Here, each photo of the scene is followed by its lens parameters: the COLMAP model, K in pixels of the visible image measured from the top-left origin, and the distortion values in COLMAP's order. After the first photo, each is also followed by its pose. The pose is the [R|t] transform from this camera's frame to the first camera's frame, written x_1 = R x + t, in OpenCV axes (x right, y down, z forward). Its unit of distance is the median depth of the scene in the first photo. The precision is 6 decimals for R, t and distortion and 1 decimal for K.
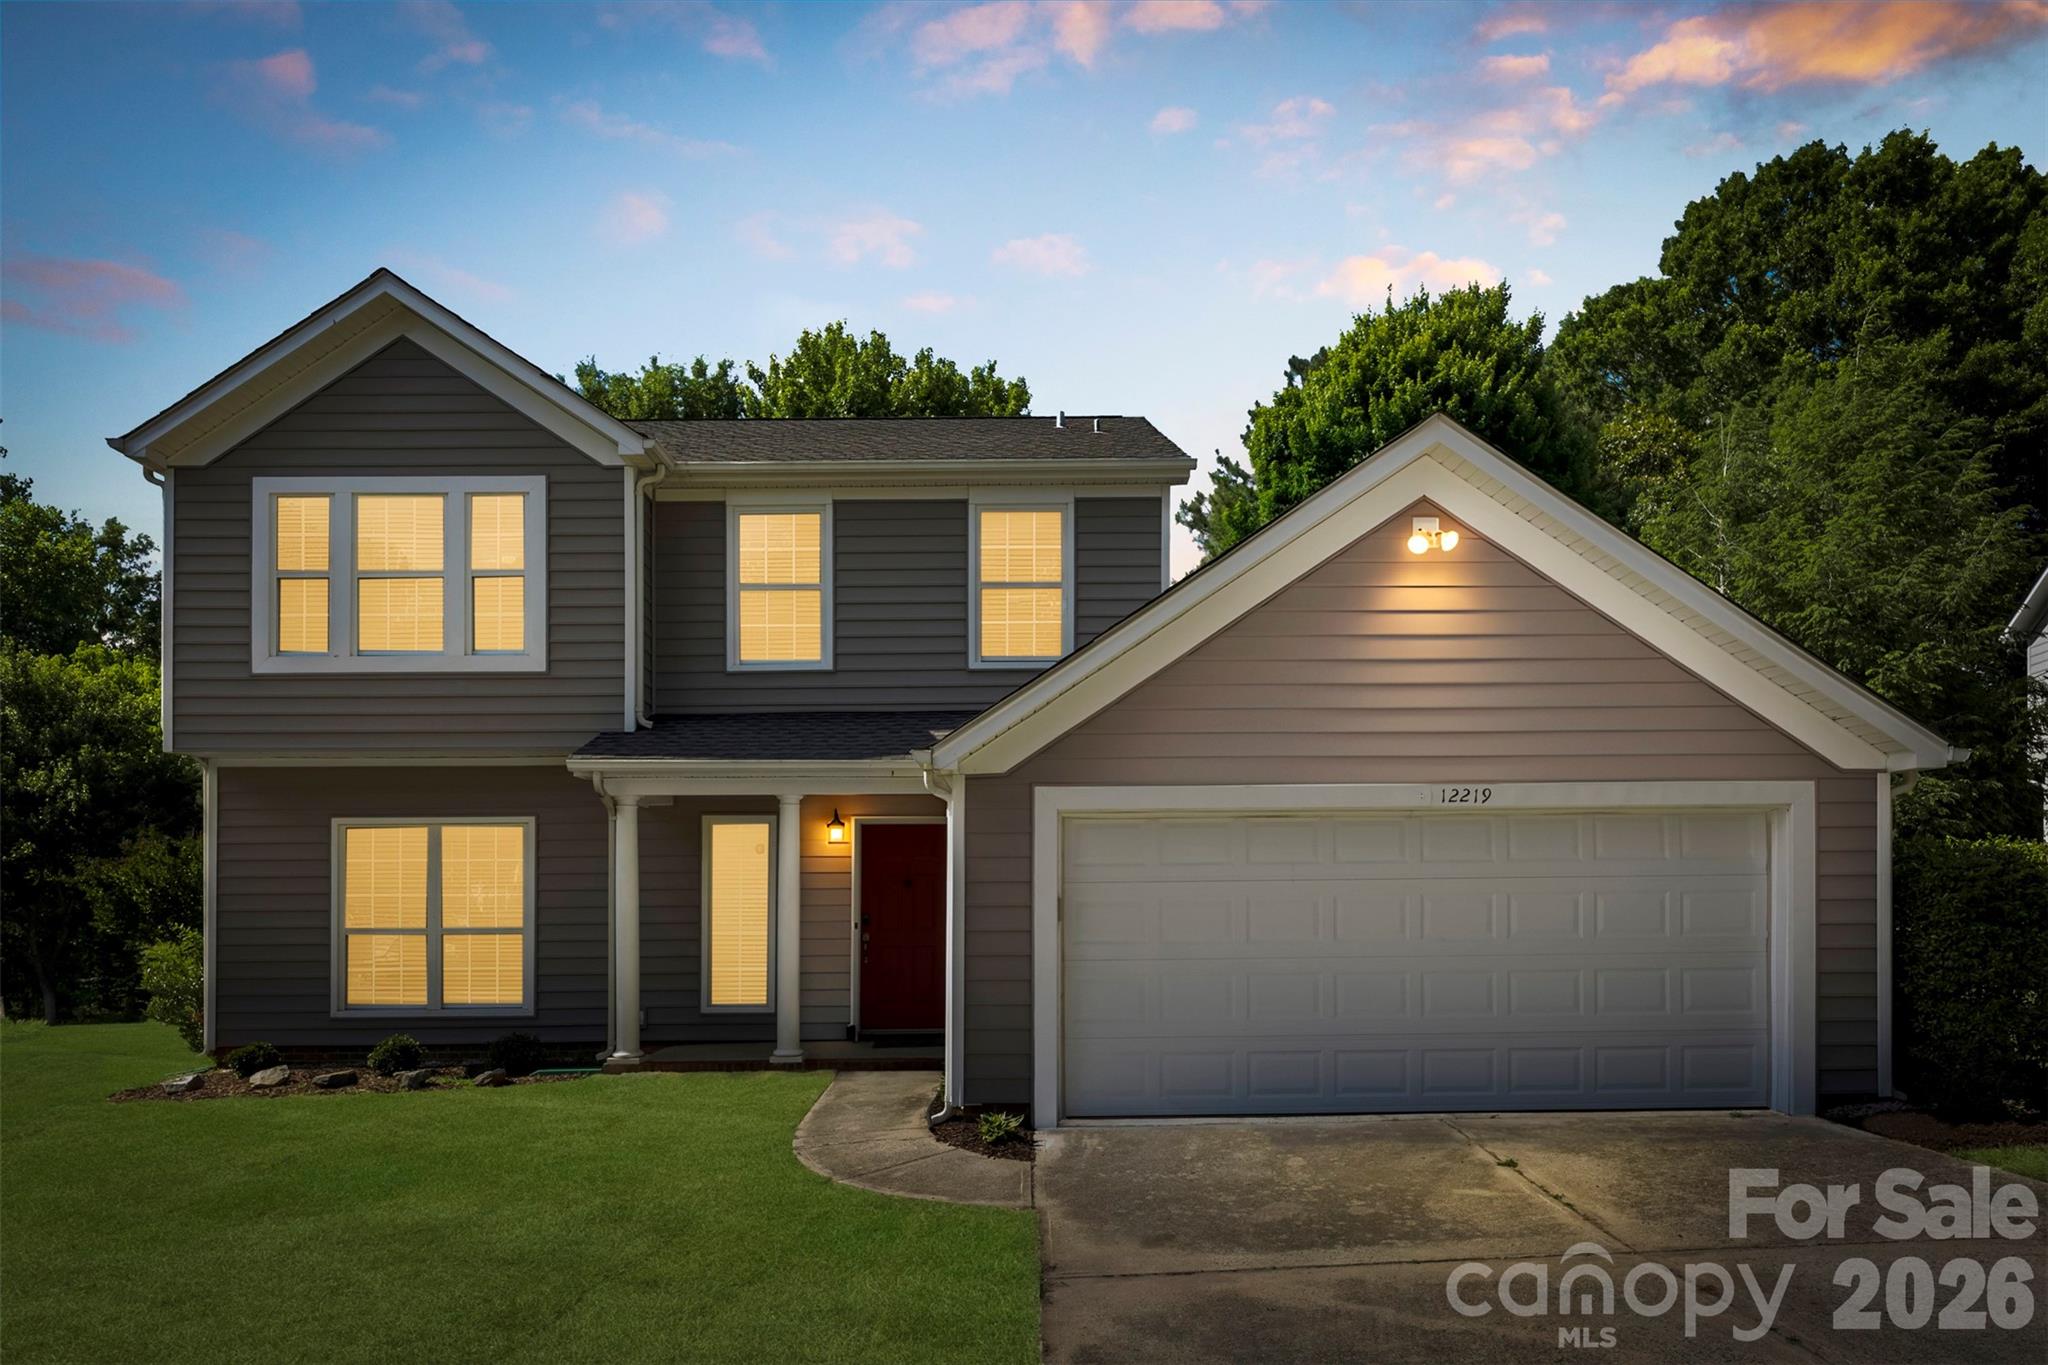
lens RADIAL K [[1202.2, 0, 1028.0], [0, 1202.2, 722.5], [0, 0, 1]] dist [-0.001365, -0.003360]
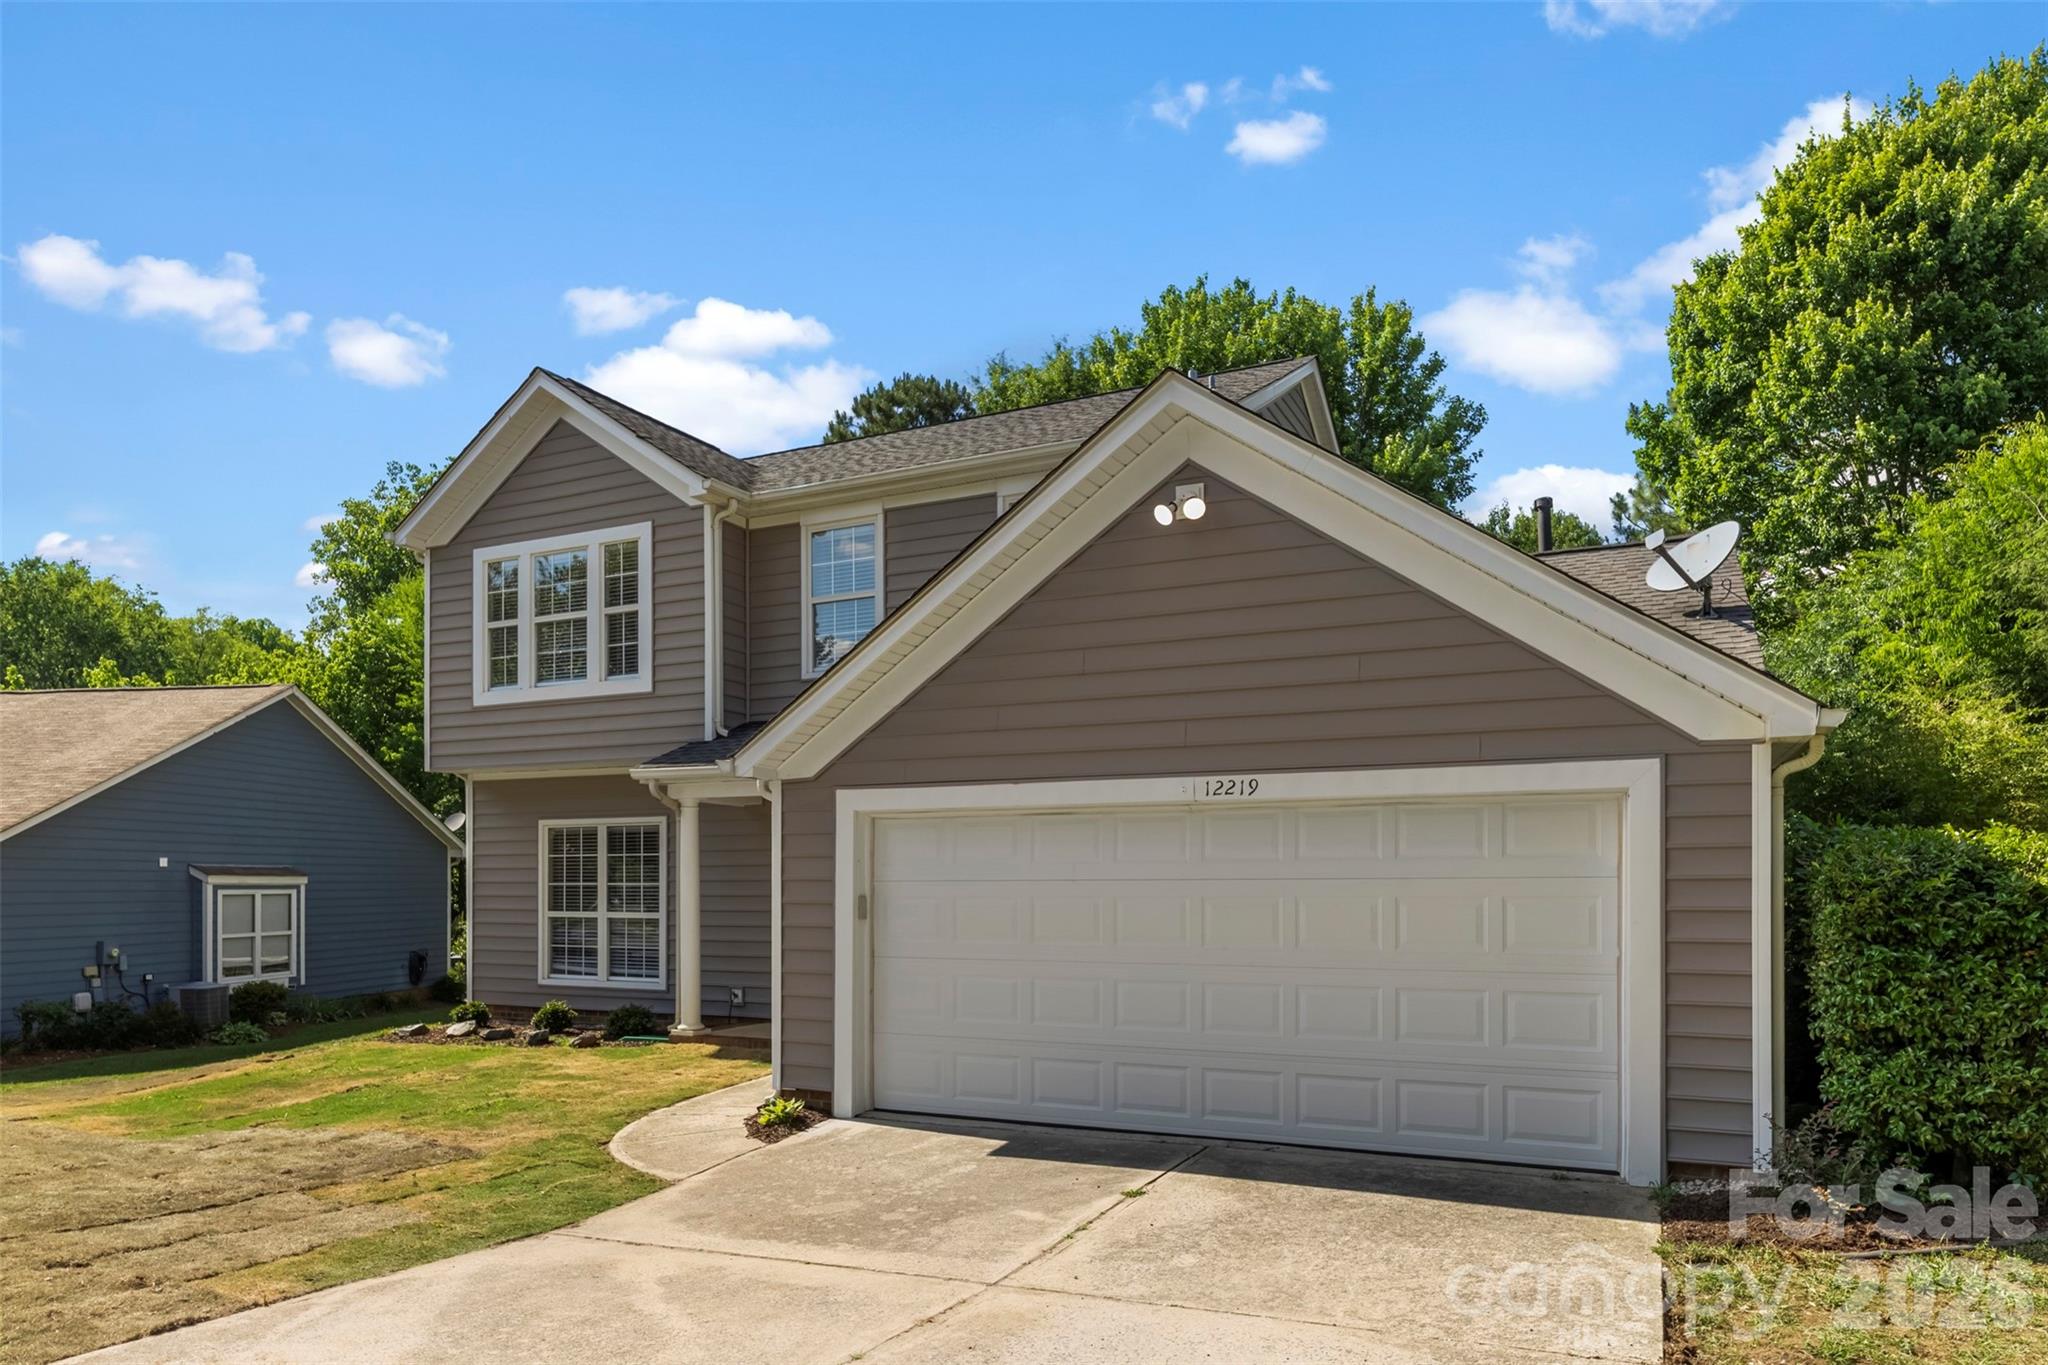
lens RADIAL K [[1297.8, 0, 1024.0], [0, 1297.8, 682.5], [0, 0, 1]] dist [-0.005132, -0.002628]
pose [[0.892187, -0.061358, -0.447479, 0.477627], [0.058957, 0.998074, -0.019305, -0.005835], [0.447802, -0.009158, 0.894086, 0.046591]]
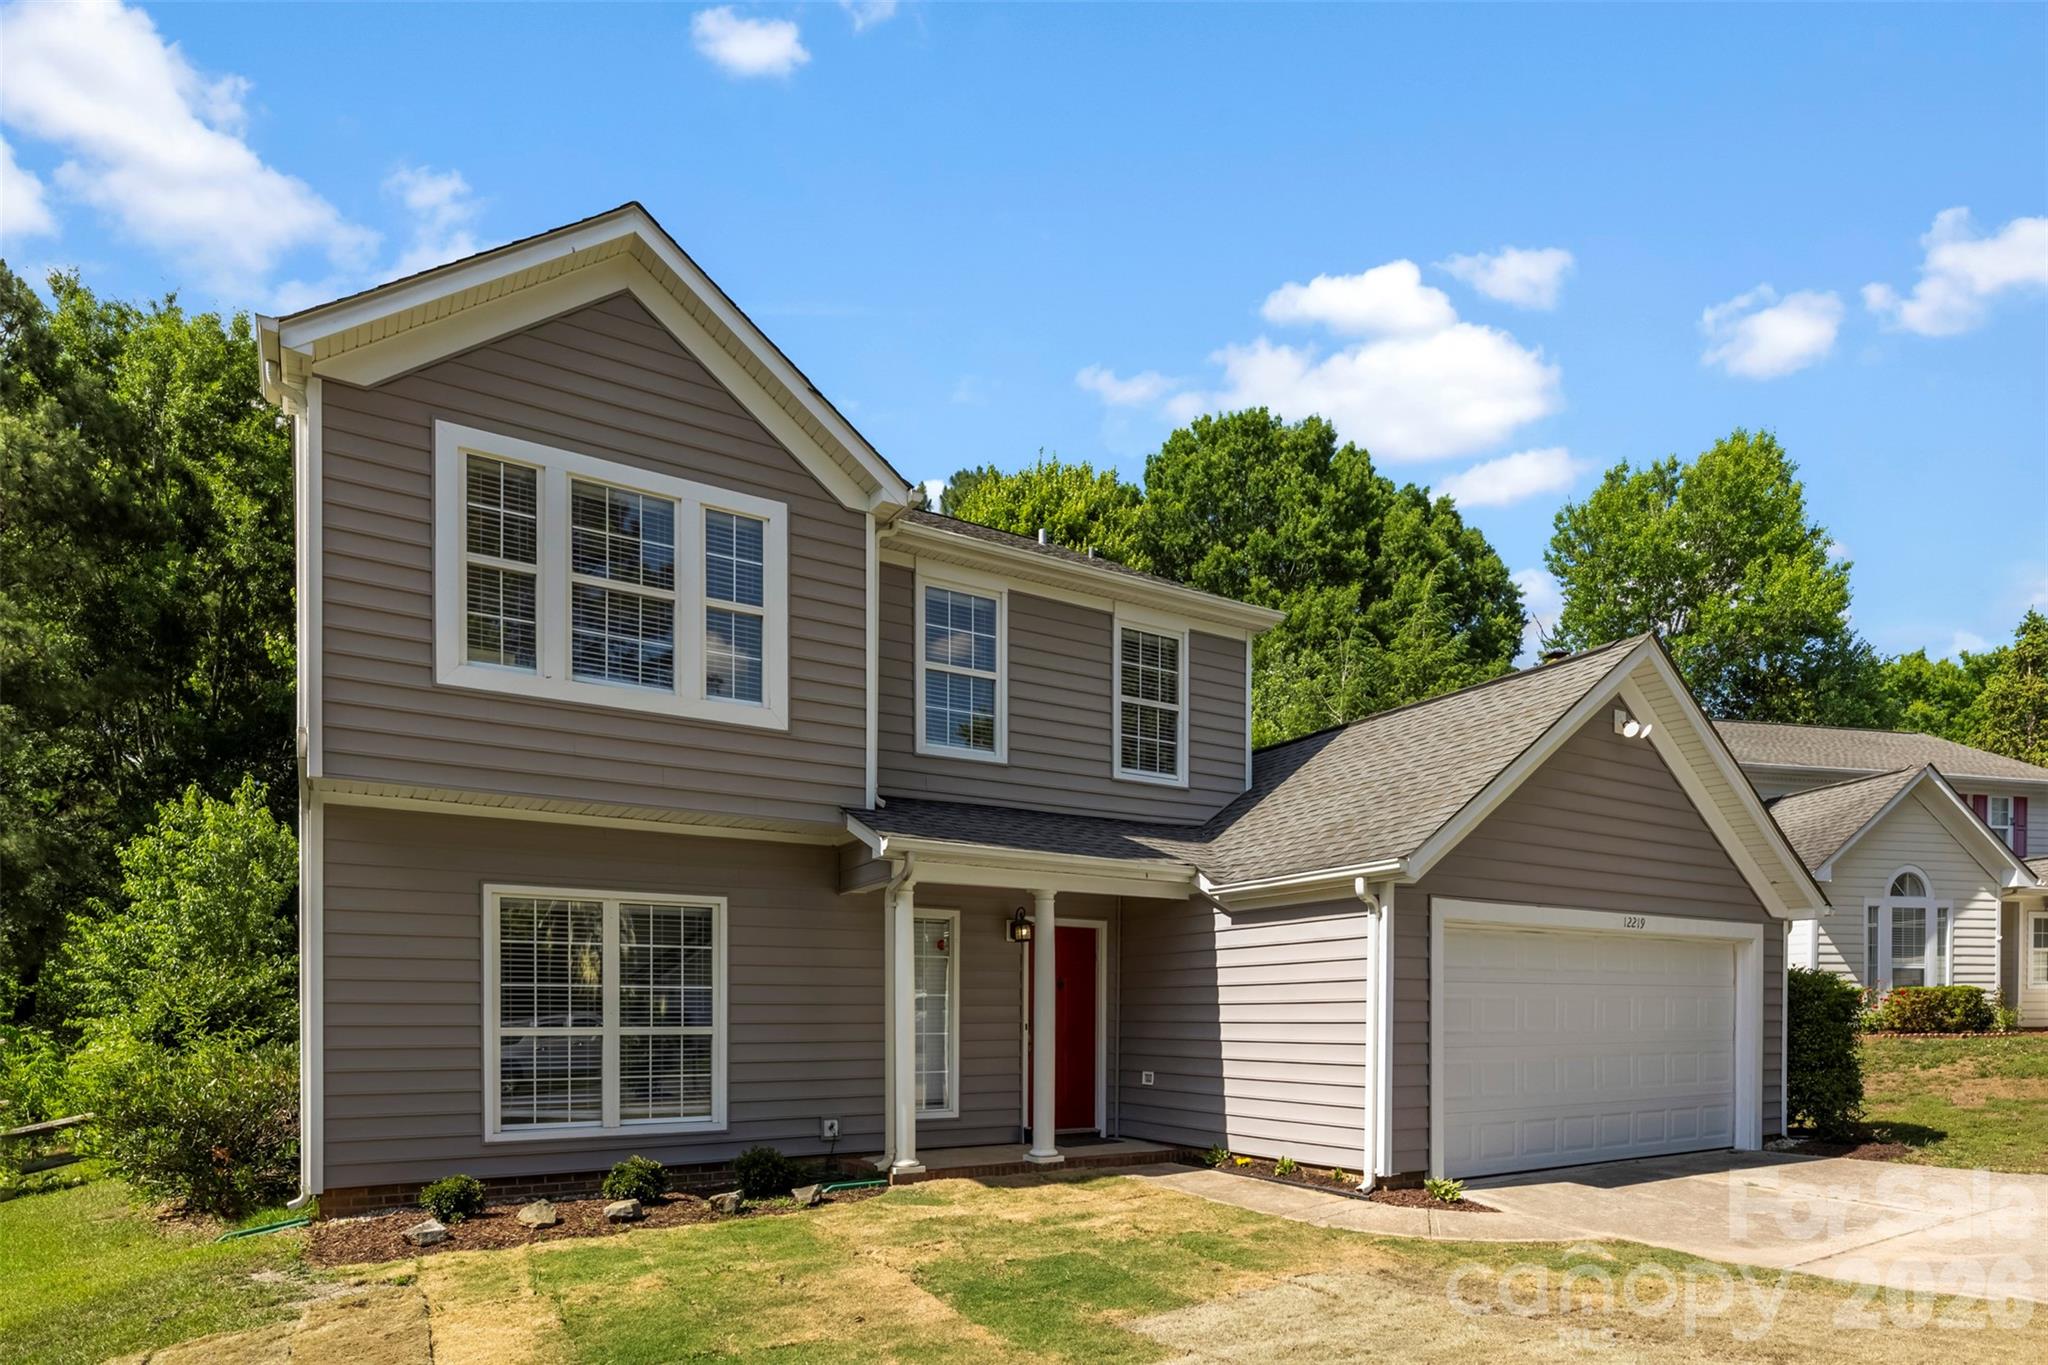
lens RADIAL K [[1236.4, 0, 1019.0], [0, 1236.4, 866.4], [0, 0, 1]] dist [-0.000708, -0.001207]
pose [[0.847507, 0.071828, 0.525902, -0.727149], [-0.080024, 0.996767, -0.007178, 0.048097], [-0.524718, -0.036002, 0.850515, 0.153487]]
